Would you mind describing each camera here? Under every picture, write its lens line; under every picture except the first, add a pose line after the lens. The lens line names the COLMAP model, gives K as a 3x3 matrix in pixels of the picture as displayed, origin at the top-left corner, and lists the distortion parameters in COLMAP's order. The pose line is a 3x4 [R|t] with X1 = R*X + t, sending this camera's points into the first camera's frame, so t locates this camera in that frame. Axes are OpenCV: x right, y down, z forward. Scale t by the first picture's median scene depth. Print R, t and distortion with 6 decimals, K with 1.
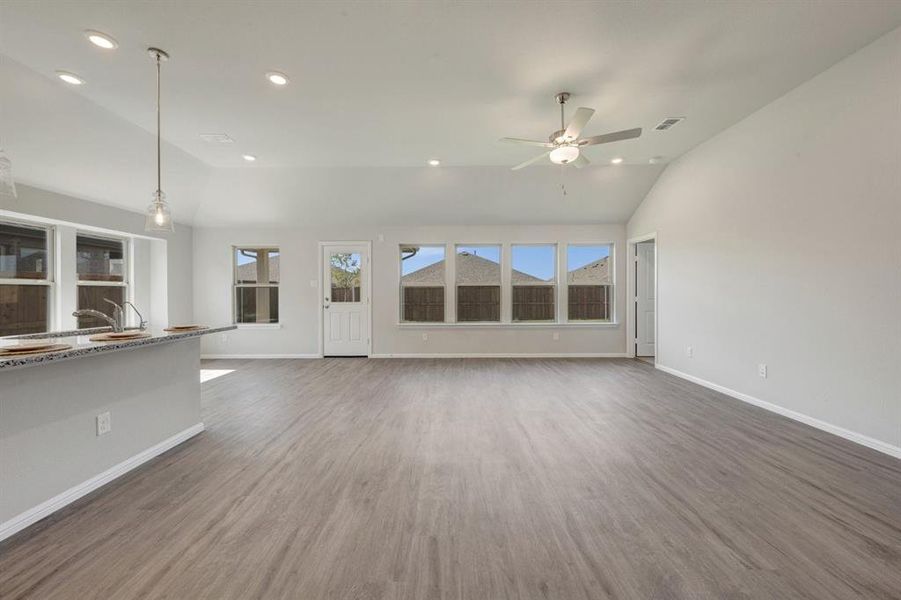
lens RADIAL K [[358.9, 0, 453.4], [0, 358.9, 294.0], [0, 0, 1]] dist [0.000120, 0.000110]
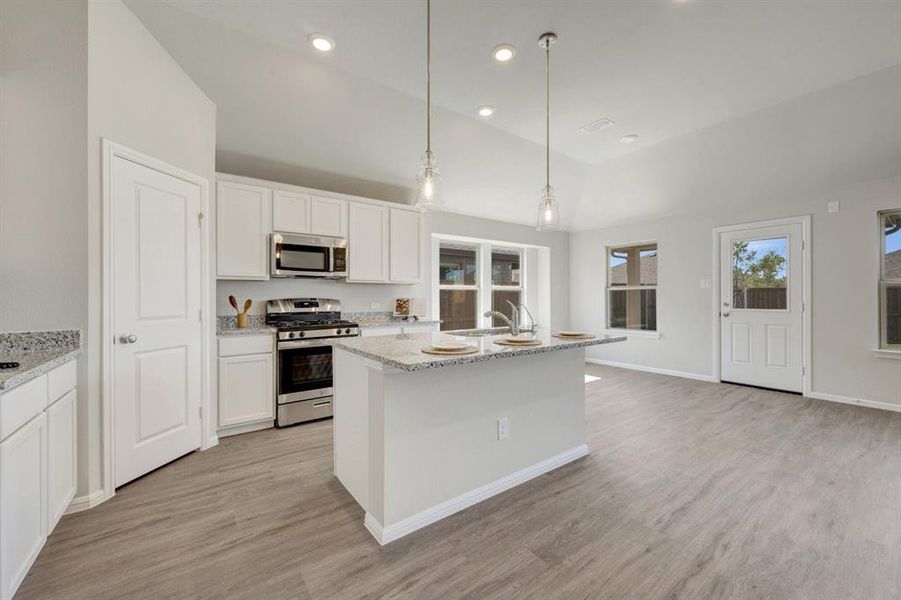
lens RADIAL K [[358.9, 0, 448.8], [0, 358.9, 296.6], [0, 0, 1]] dist [0.000120, 0.000110]
pose [[0.590282, 0.000440, -0.807197, -0.122135], [-0.002596, 0.999996, -0.001353, 0.001233], [0.807193, 0.002894, 0.590281, 0.135356]]
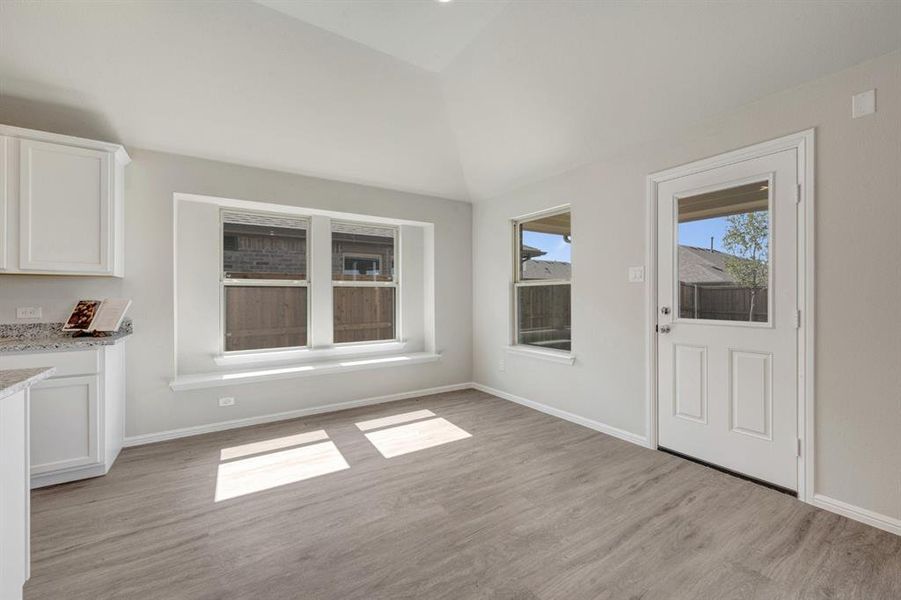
lens RADIAL K [[358.9, 0, 455.5], [0, 358.9, 297.4], [0, 0, 1]] dist [0.000120, 0.000110]
pose [[0.550497, 0.004151, -0.834827, -0.184172], [-0.002121, 0.999991, 0.003574, -0.002593], [0.834834, -0.000197, 0.550501, 0.747454]]
